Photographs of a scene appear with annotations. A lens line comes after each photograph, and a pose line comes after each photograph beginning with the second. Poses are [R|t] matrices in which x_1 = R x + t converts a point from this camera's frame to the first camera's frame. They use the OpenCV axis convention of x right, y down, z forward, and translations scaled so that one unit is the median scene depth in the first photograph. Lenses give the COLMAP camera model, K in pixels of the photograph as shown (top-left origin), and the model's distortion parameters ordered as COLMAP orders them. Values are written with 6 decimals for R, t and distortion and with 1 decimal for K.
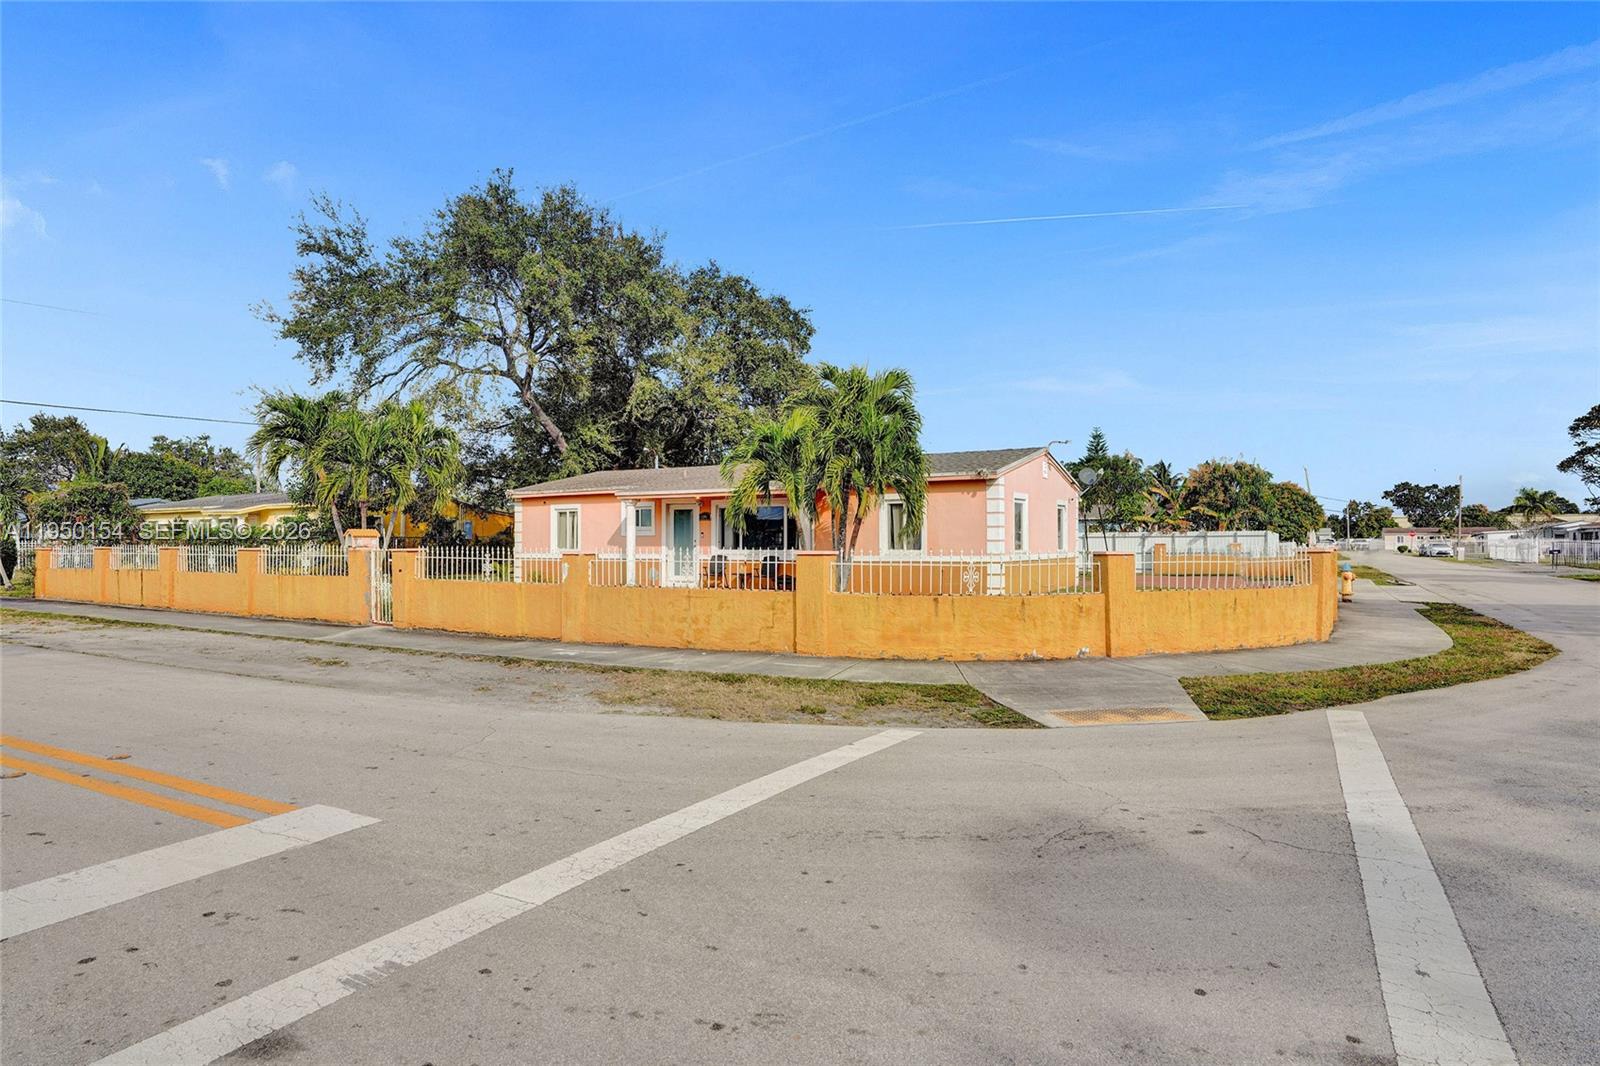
lens RADIAL K [[891.1, 0, 787.4], [0, 891.1, 531.5], [0, 0, 1]] dist [-0.000278, 0.002859]
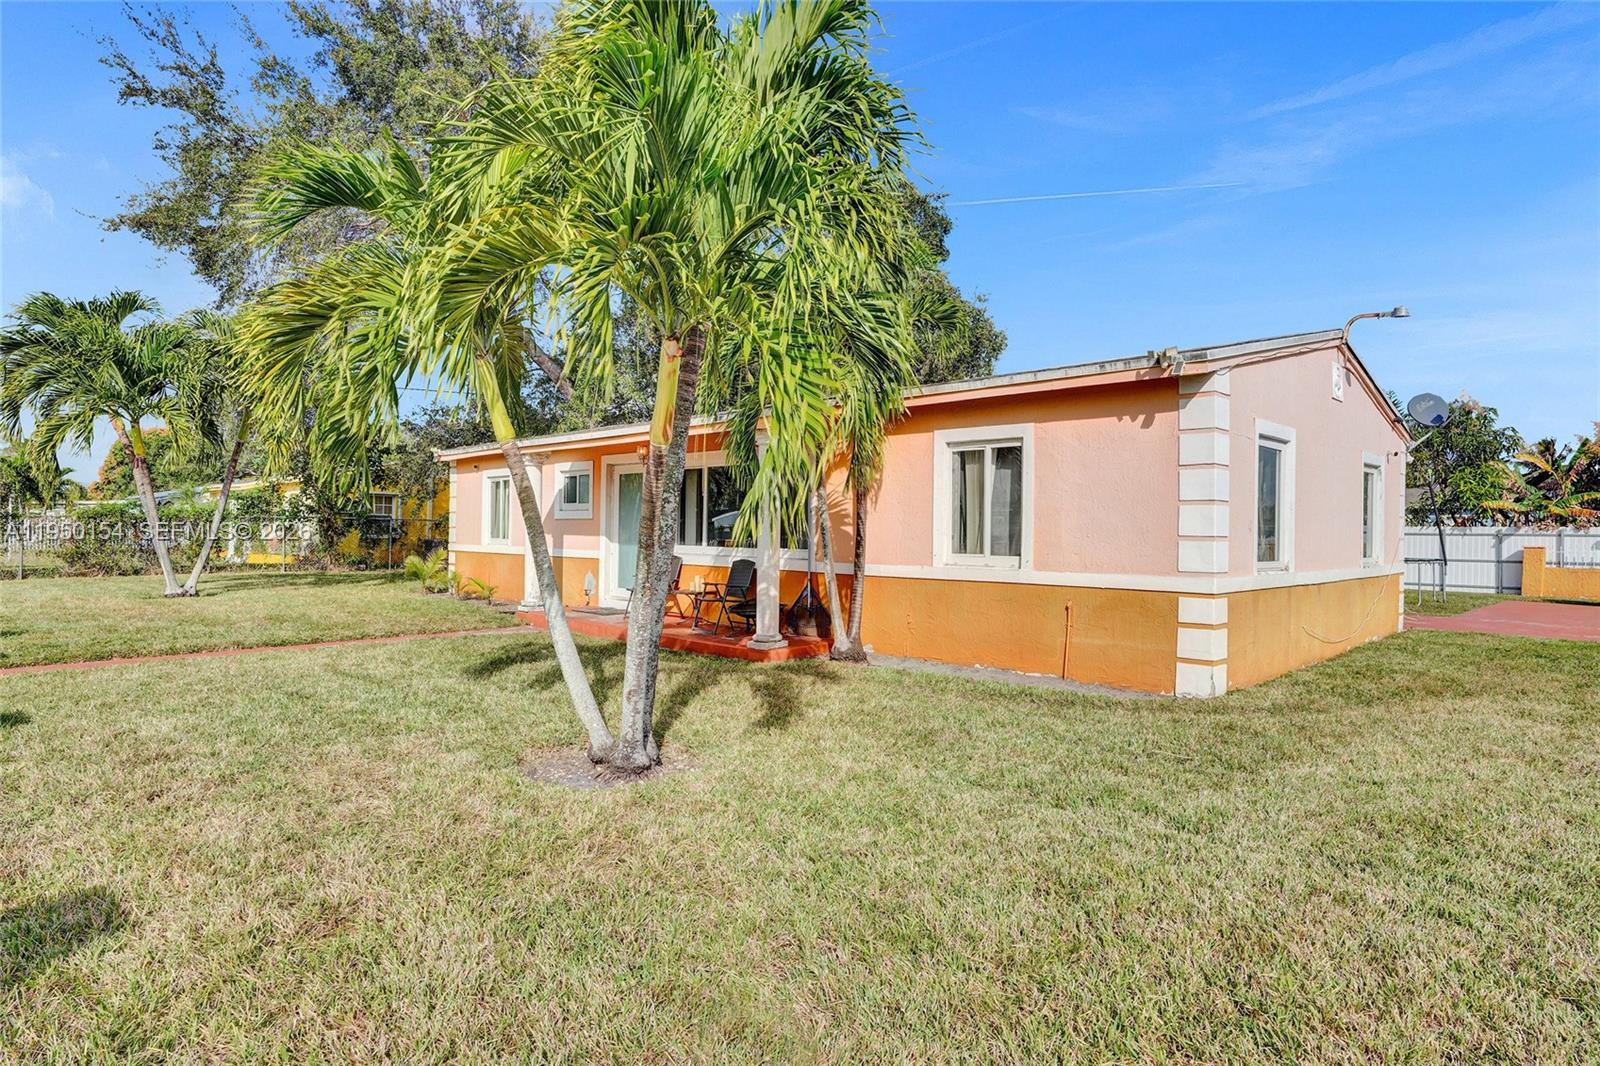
lens RADIAL K [[891.1, 0, 773.7], [0, 891.1, 531.7], [0, 0, 1]] dist [-0.000278, 0.002859]
pose [[0.965480, 0.015775, -0.260000, 0.118046], [-0.012679, 0.999827, 0.013579, 0.003694], [0.260169, -0.009814, 0.965513, 0.441238]]
